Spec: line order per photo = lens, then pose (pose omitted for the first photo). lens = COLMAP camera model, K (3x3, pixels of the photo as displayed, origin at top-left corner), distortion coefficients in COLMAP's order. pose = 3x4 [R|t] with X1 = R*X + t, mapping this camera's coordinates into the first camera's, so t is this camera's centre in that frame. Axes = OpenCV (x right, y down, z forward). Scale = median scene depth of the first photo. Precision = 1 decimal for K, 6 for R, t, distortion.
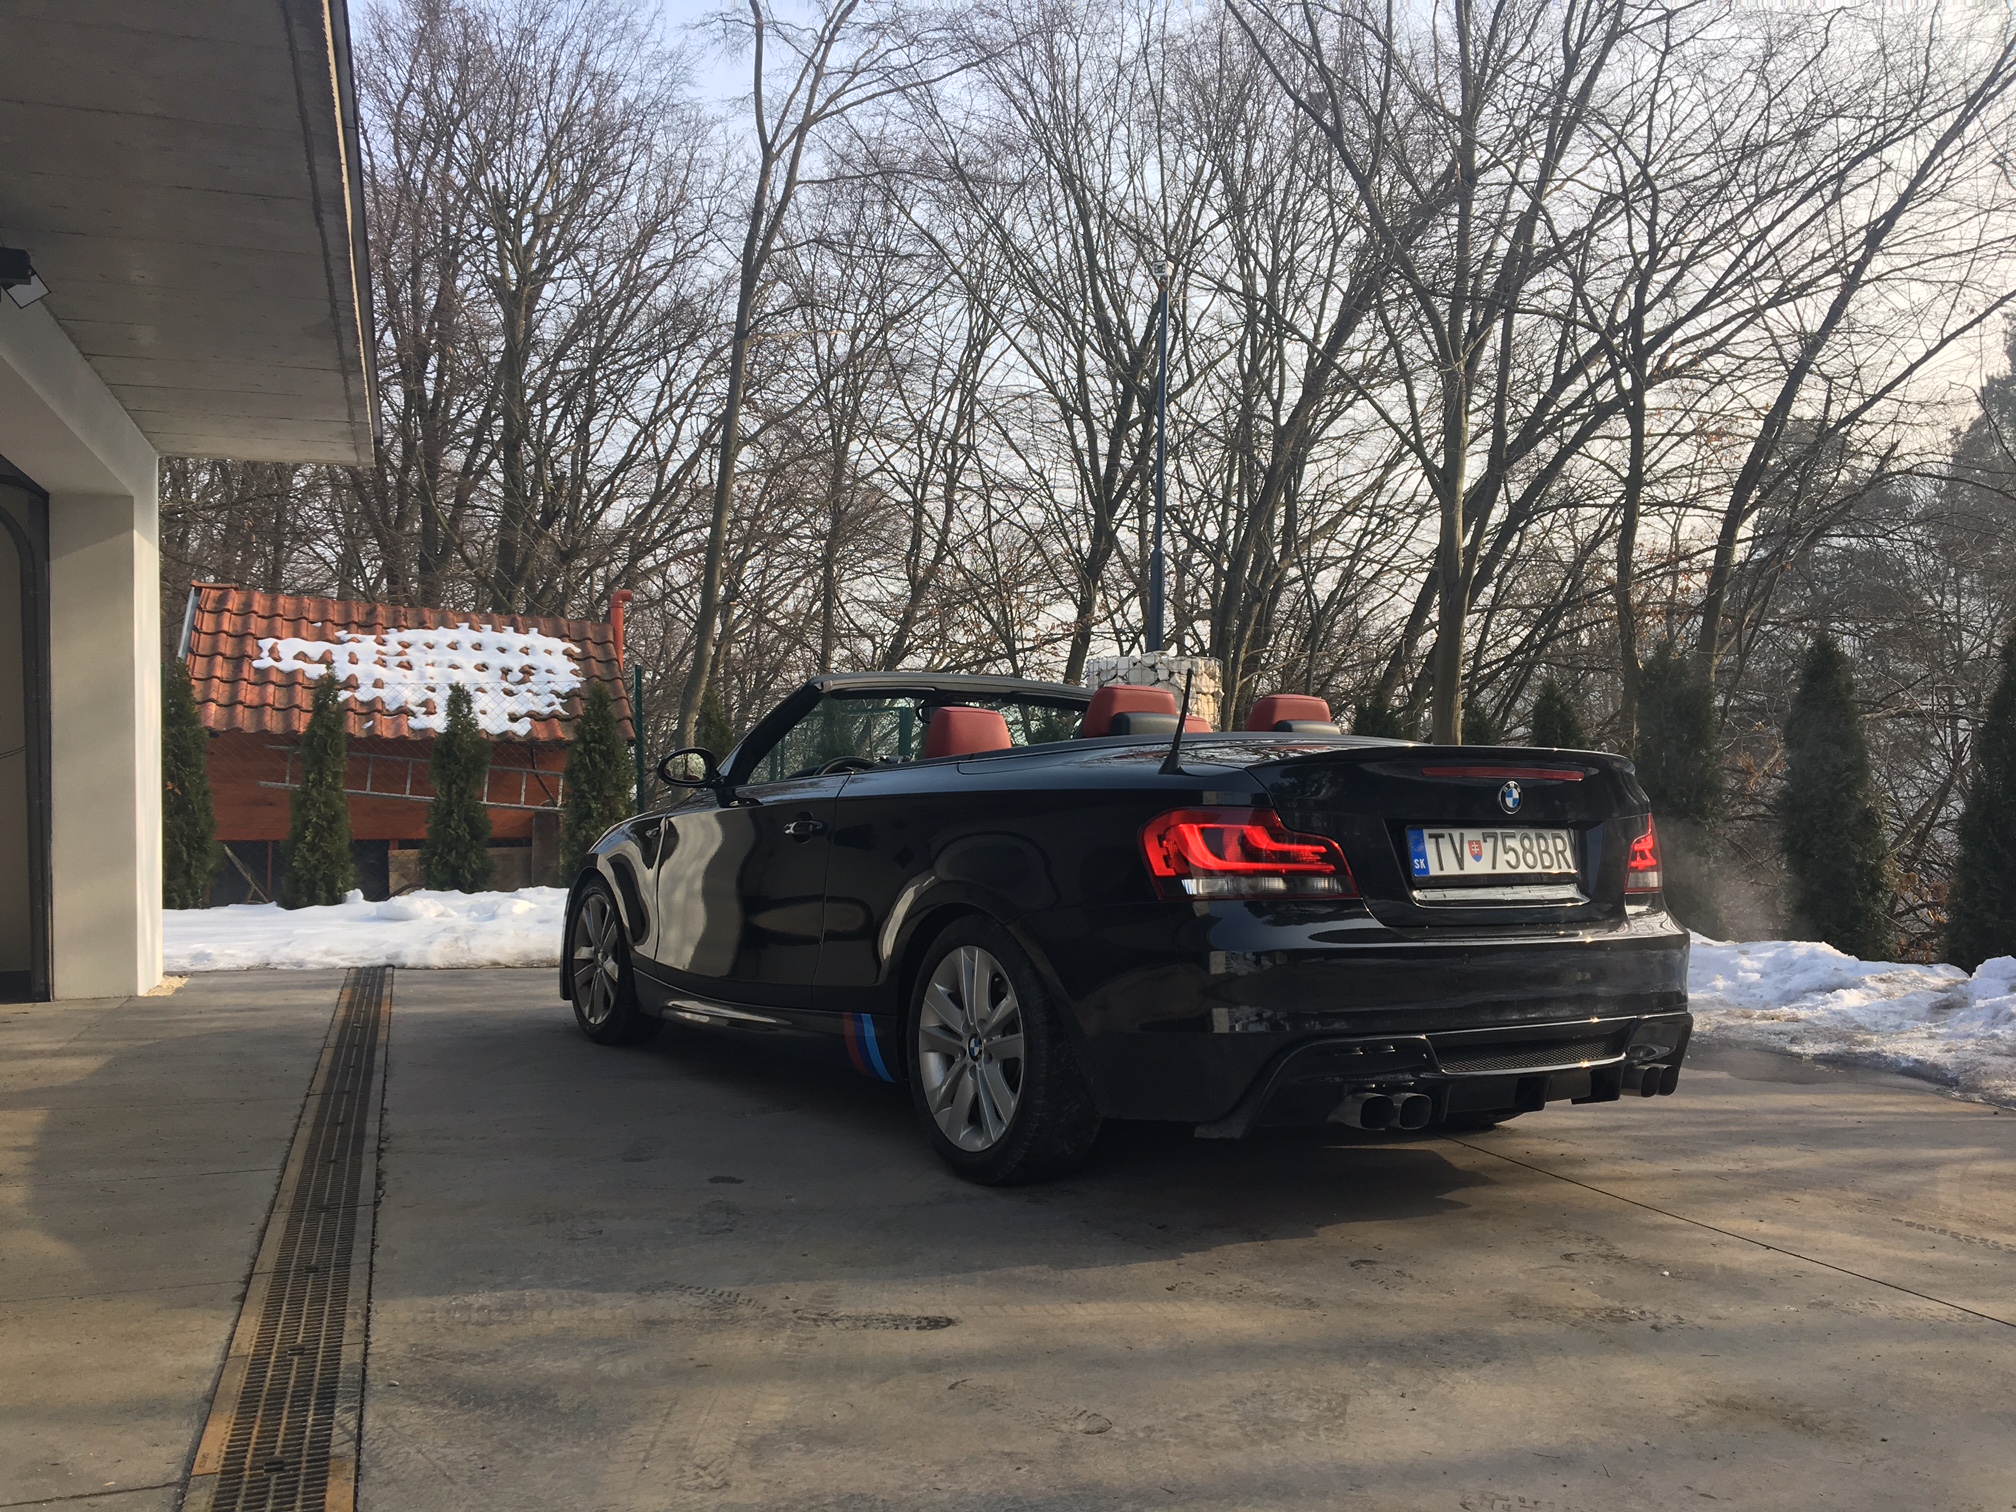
lens RADIAL K [[1707.2, 0, 997.3], [0, 1707.2, 757.4], [0, 0, 1]] dist [0.078536, -0.128701]
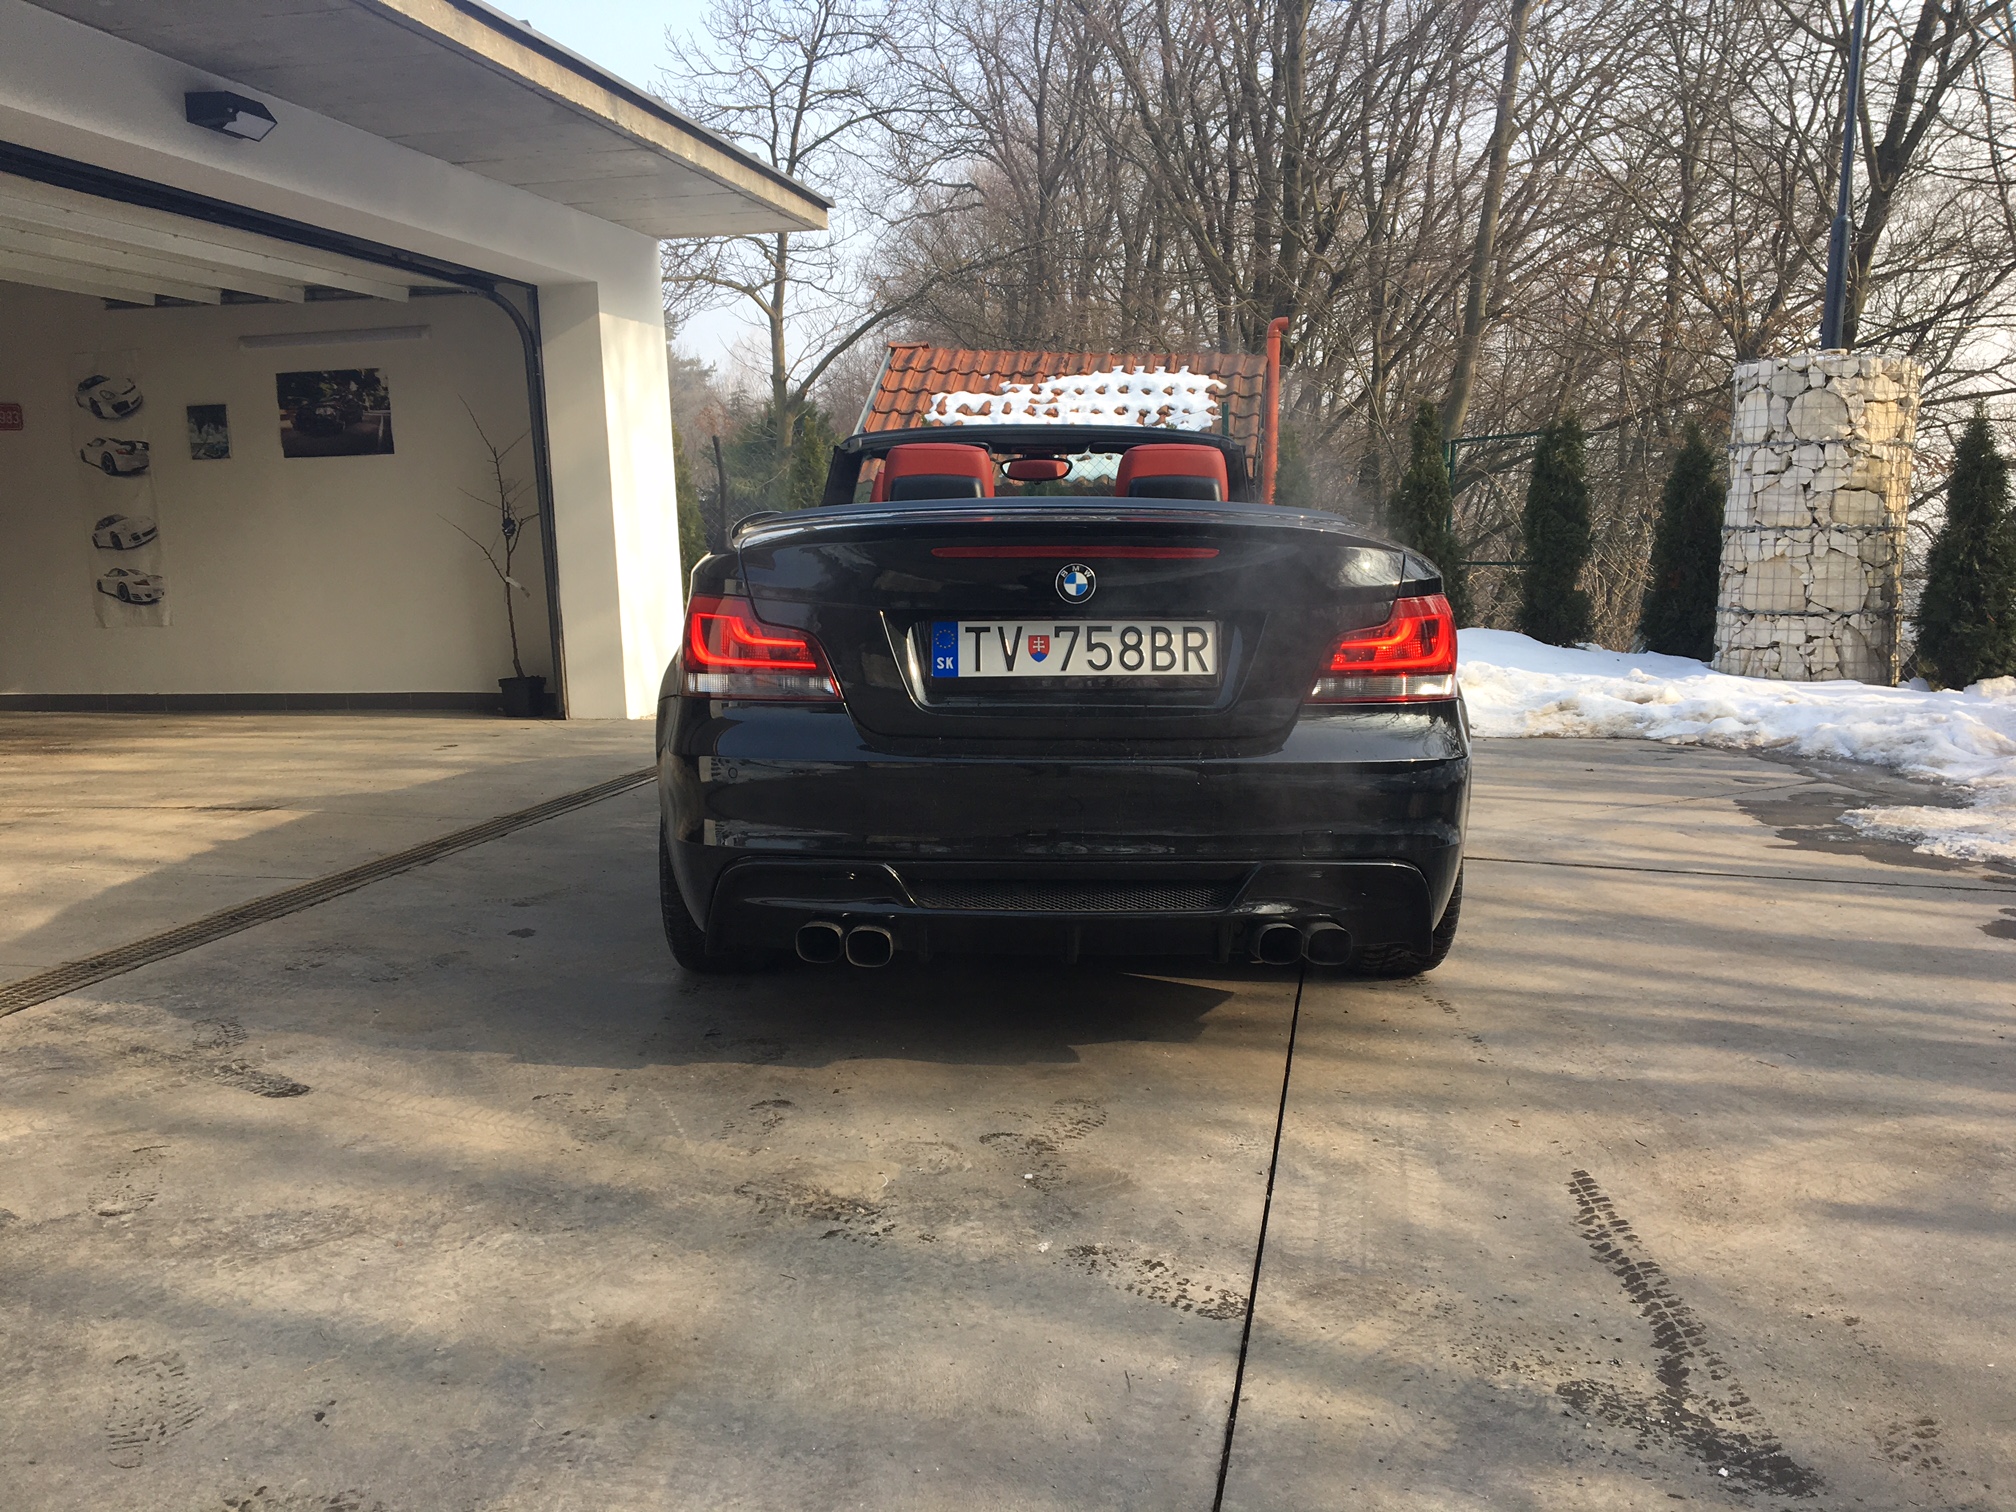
lens RADIAL K [[1707.2, 0, 997.3], [0, 1707.2, 757.4], [0, 0, 1]] dist [0.078536, -0.128701]
pose [[0.845434, 0.061179, -0.530565, 0.707231], [0.023776, 0.988121, 0.151825, -0.018498], [0.533551, -0.140972, 0.833936, 0.305351]]
